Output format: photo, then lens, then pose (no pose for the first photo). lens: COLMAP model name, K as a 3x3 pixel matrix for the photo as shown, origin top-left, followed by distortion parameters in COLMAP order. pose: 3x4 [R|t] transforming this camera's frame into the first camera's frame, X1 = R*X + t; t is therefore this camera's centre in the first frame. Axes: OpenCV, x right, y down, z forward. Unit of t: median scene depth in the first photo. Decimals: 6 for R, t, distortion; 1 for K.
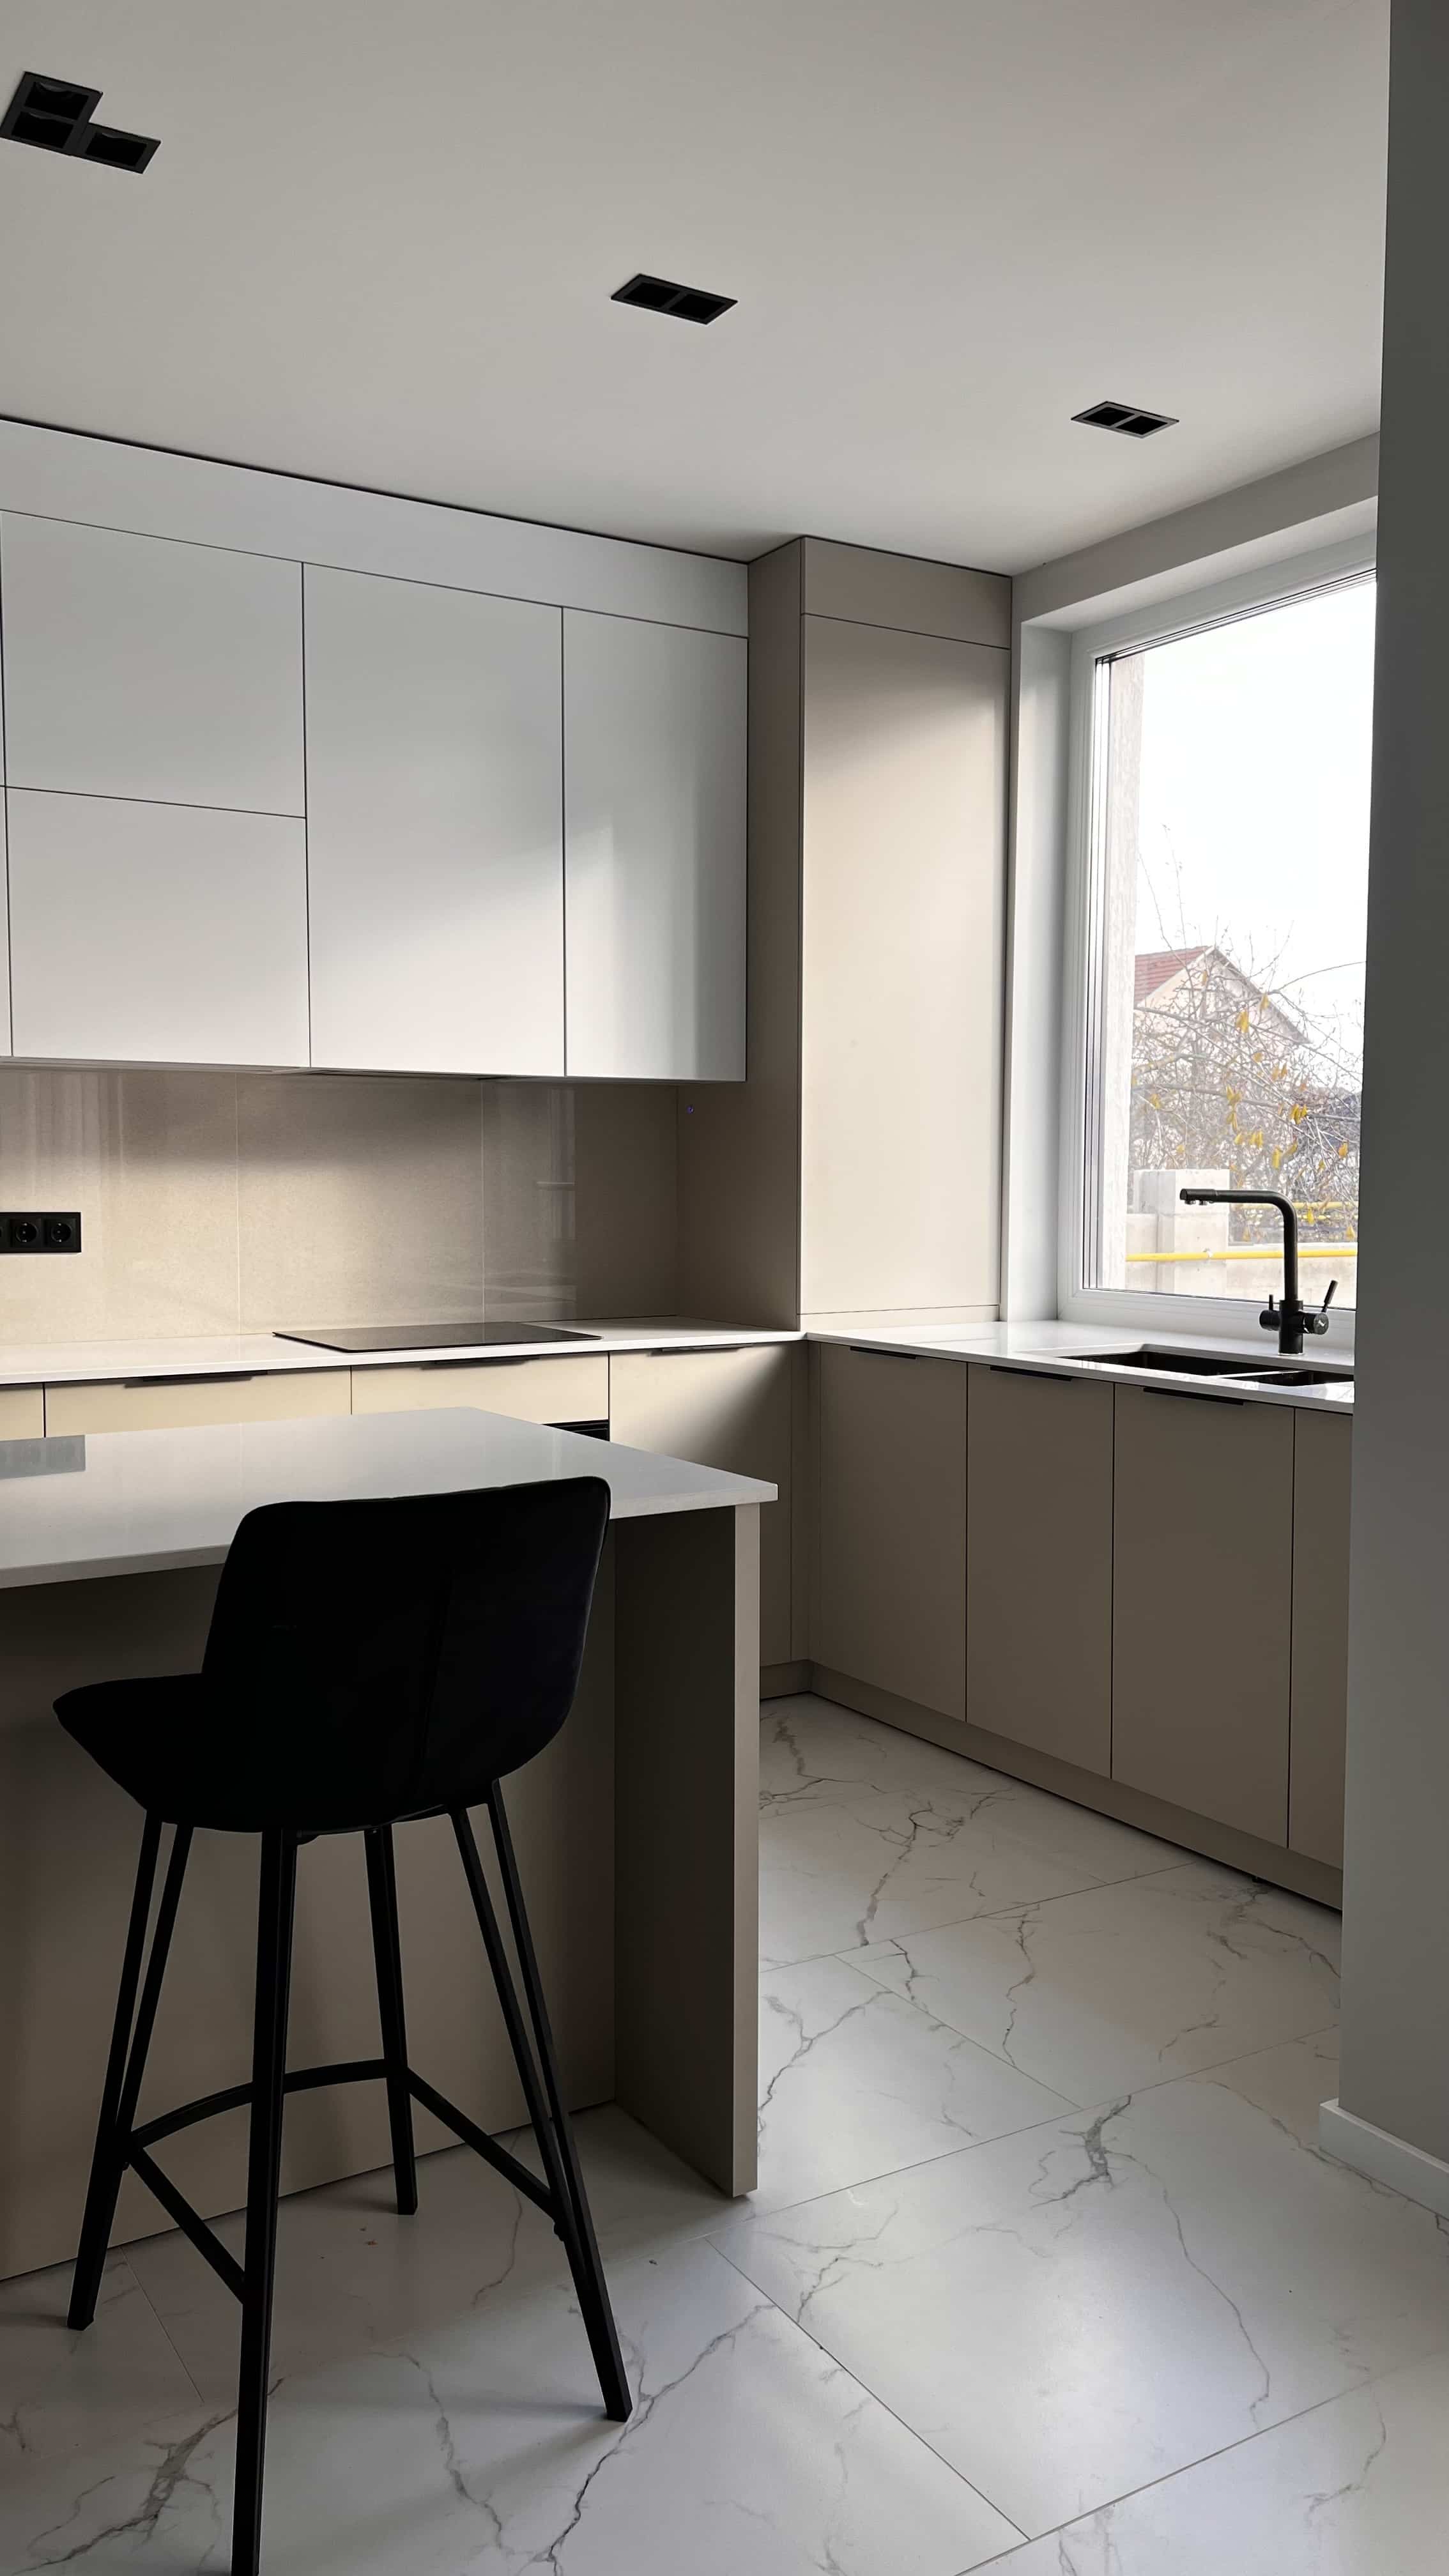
lens RADIAL K [[1928.9, 0, 730.5], [0, 1928.9, 1297.9], [0, 0, 1]] dist [0.061700, -0.074478]
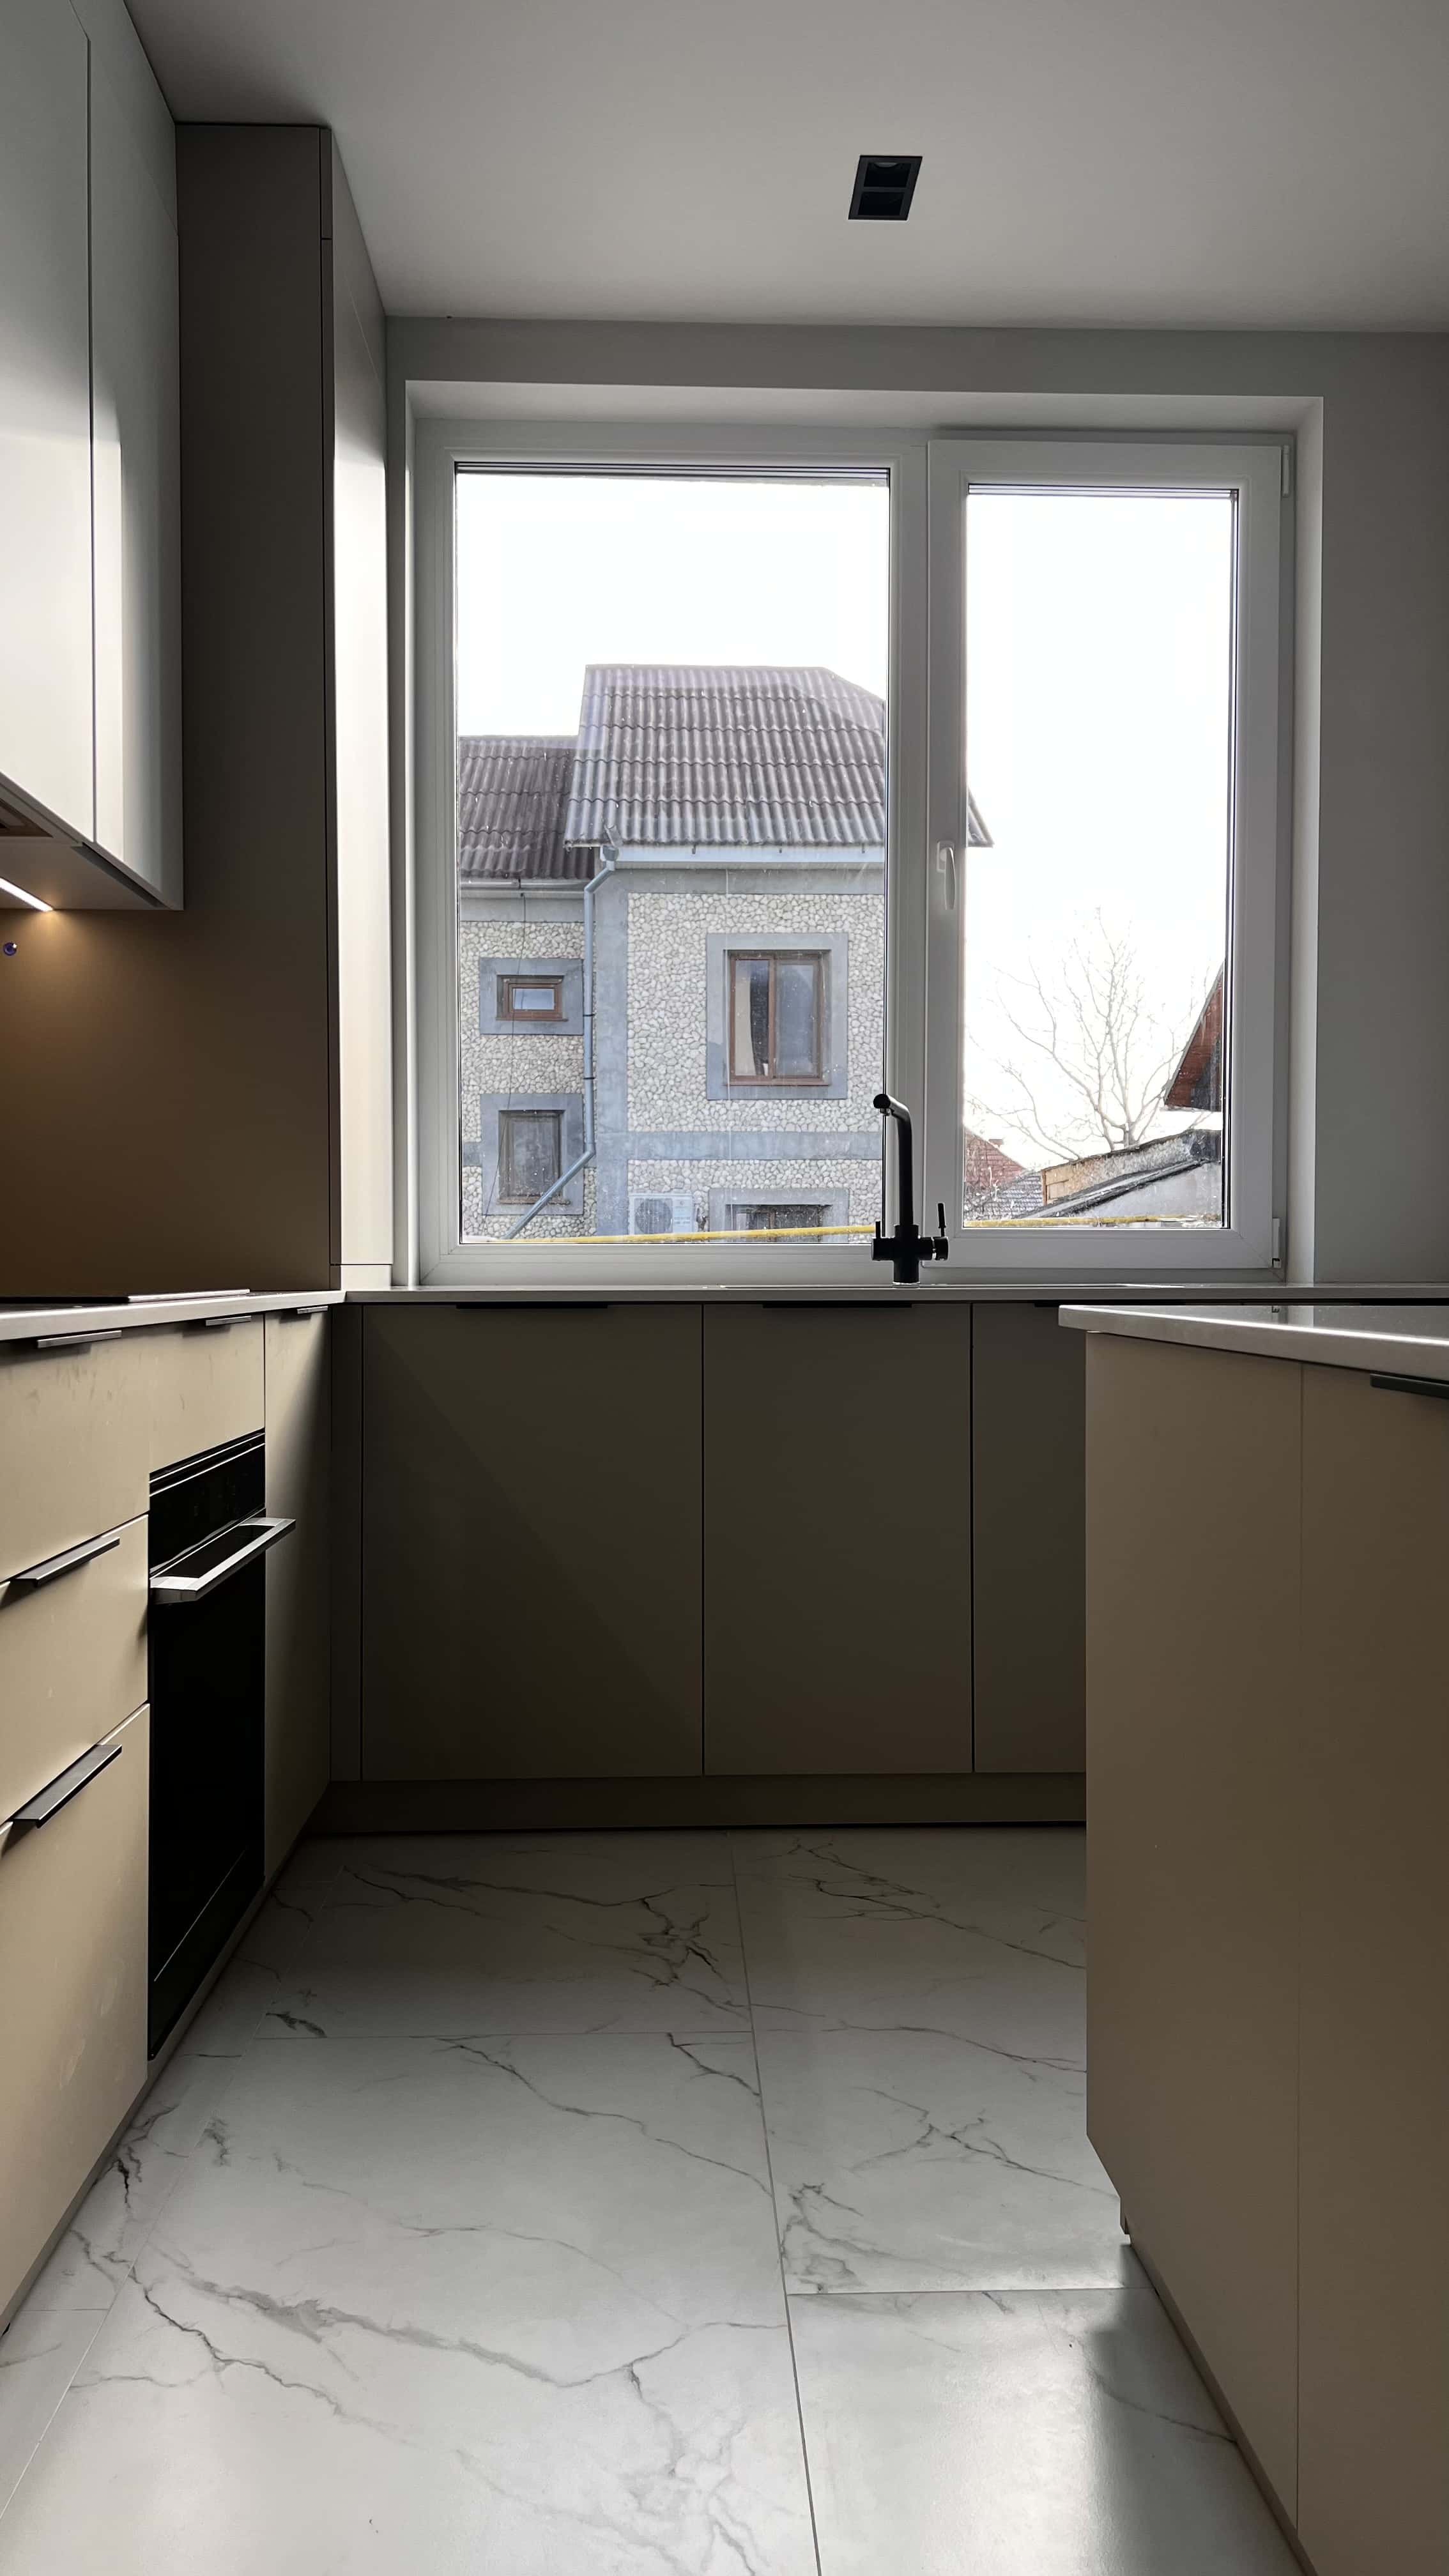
lens RADIAL K [[1928.9, 0, 716.0], [0, 1928.9, 1297.5], [0, 0, 1]] dist [0.061700, -0.074478]
pose [[0.491198, -0.015606, 0.870908, -0.552664], [0.062998, 0.997858, -0.017650, 0.045583], [-0.868767, 0.063535, 0.491129, 0.622963]]
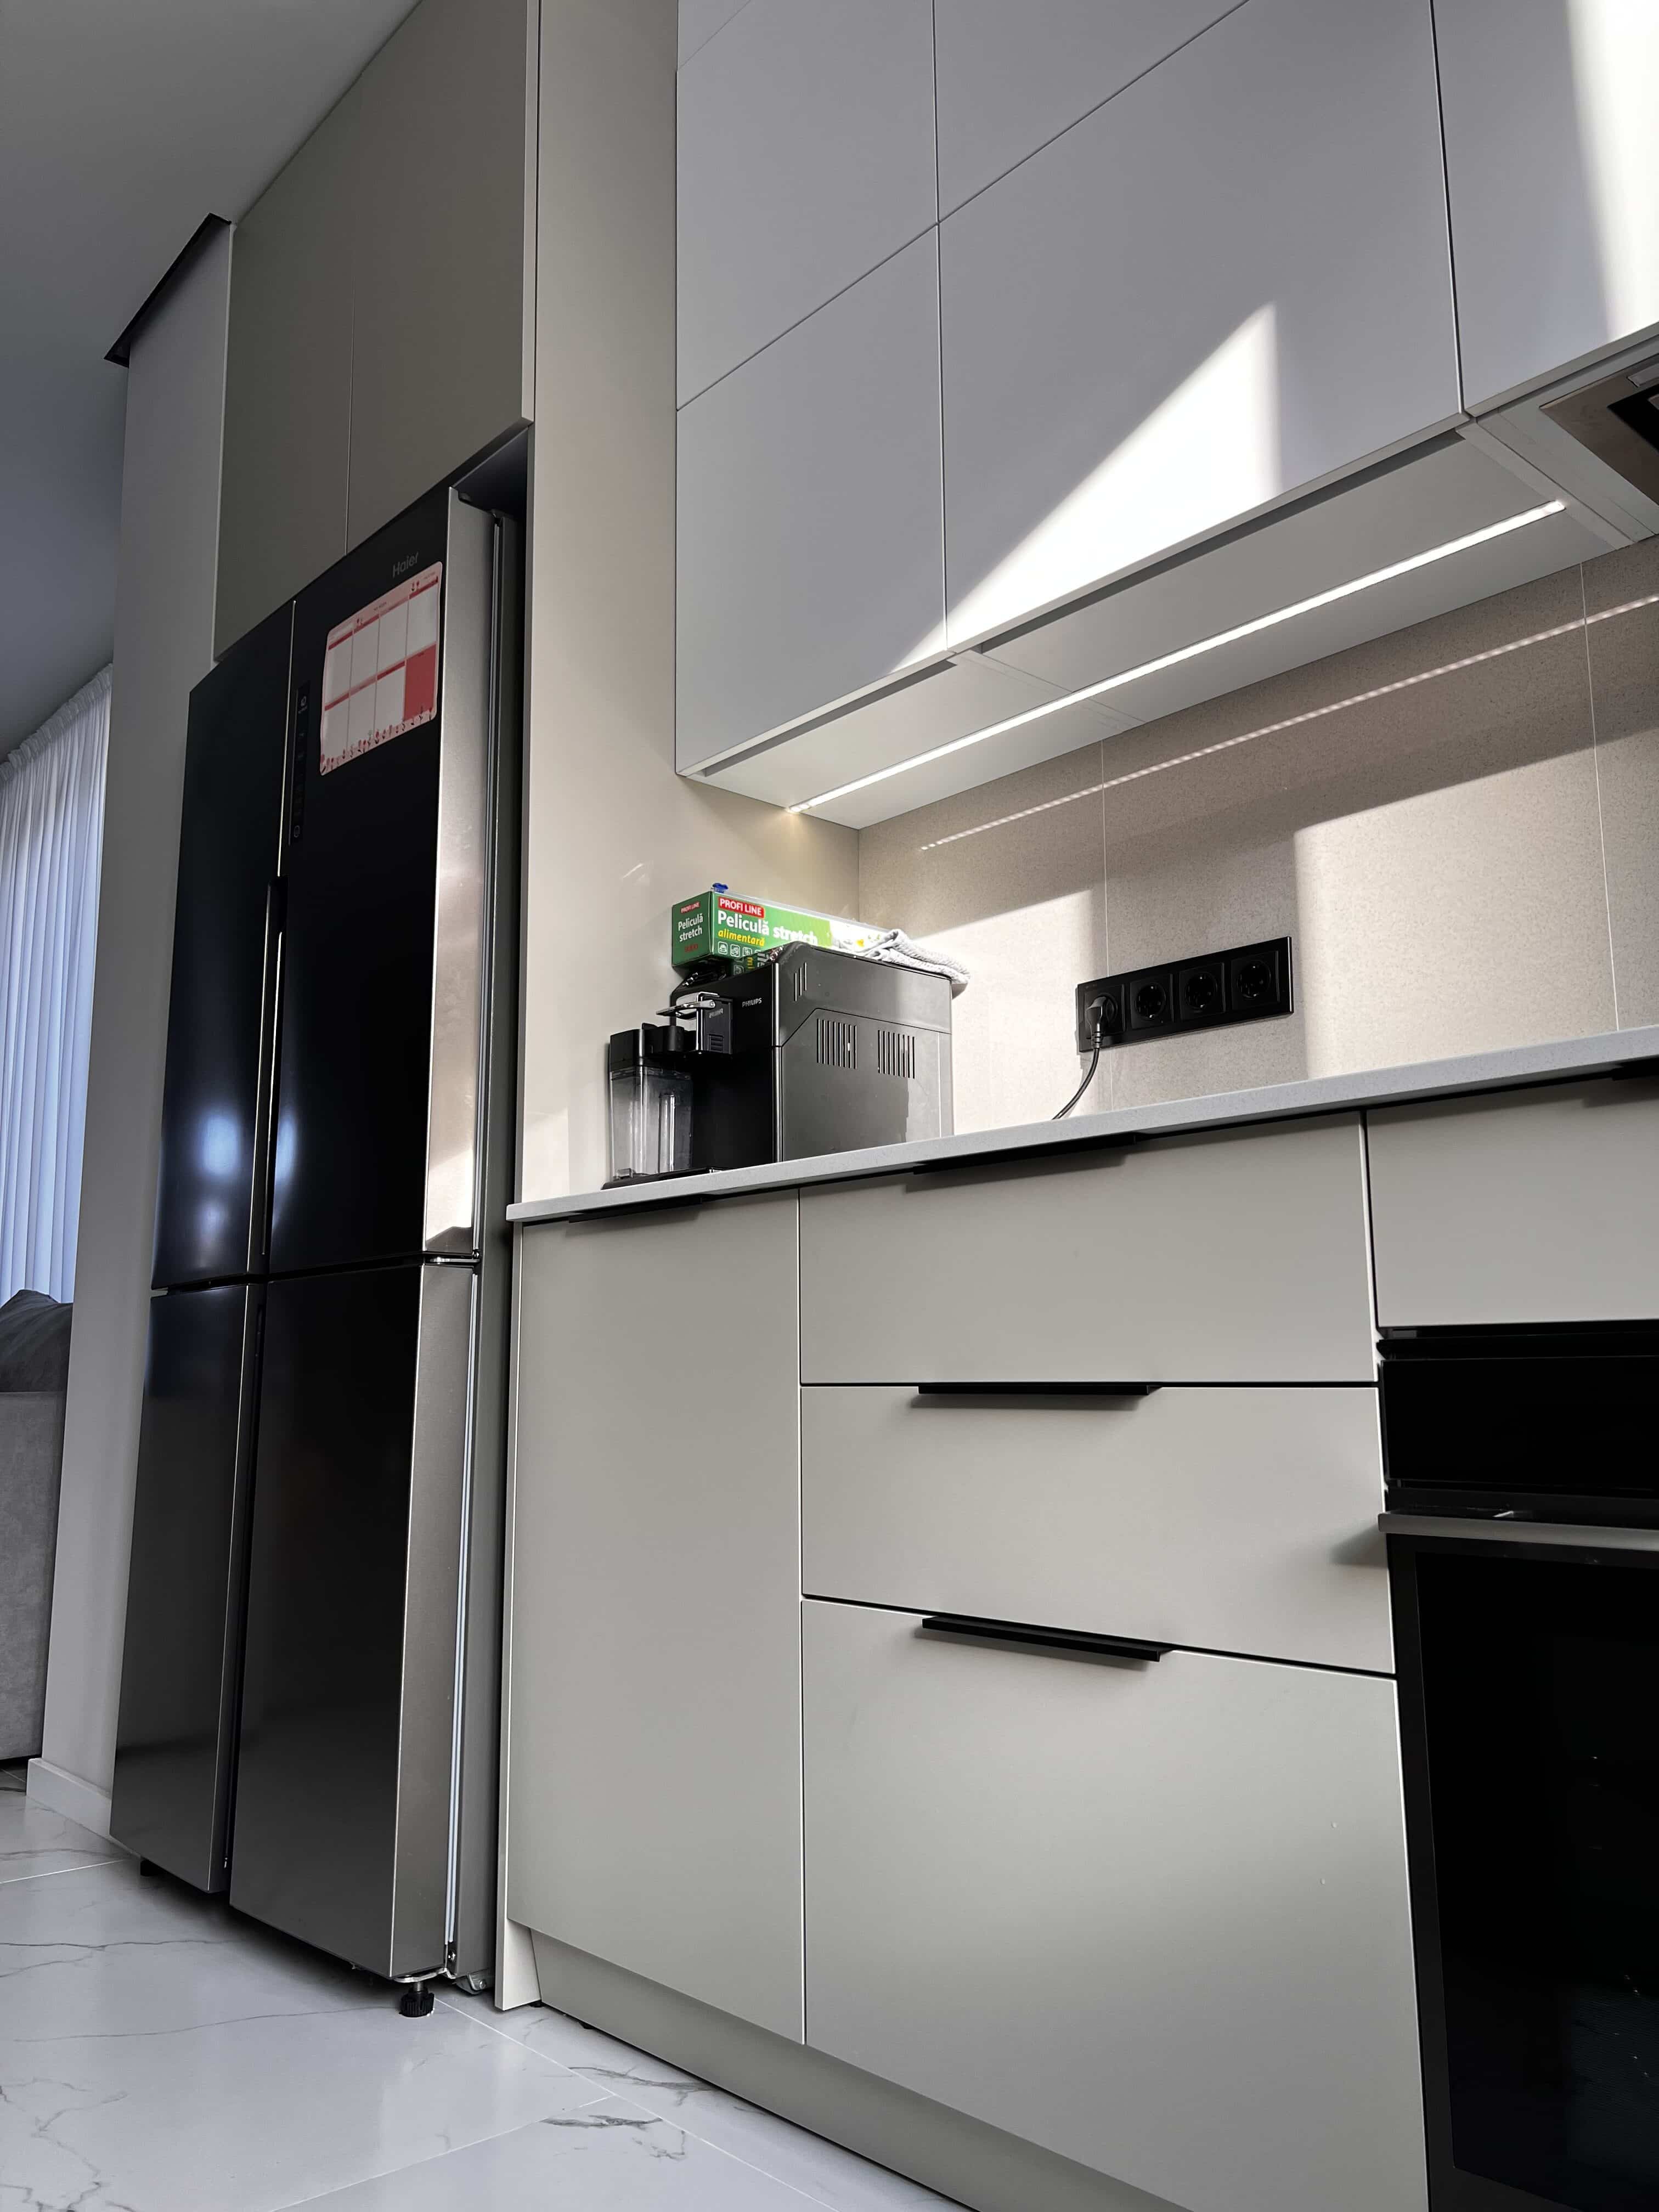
lens RADIAL K [[1686.4, 0, 831.7], [0, 1686.4, 1109.6], [0, 0, 1]] dist [0.008432, 0.000785]
pose [[0.176077, -0.165735, -0.970324, 0.079637], [-0.062517, 0.981852, -0.179049, 0.093561], [0.982389, 0.092188, 0.162520, 0.851602]]
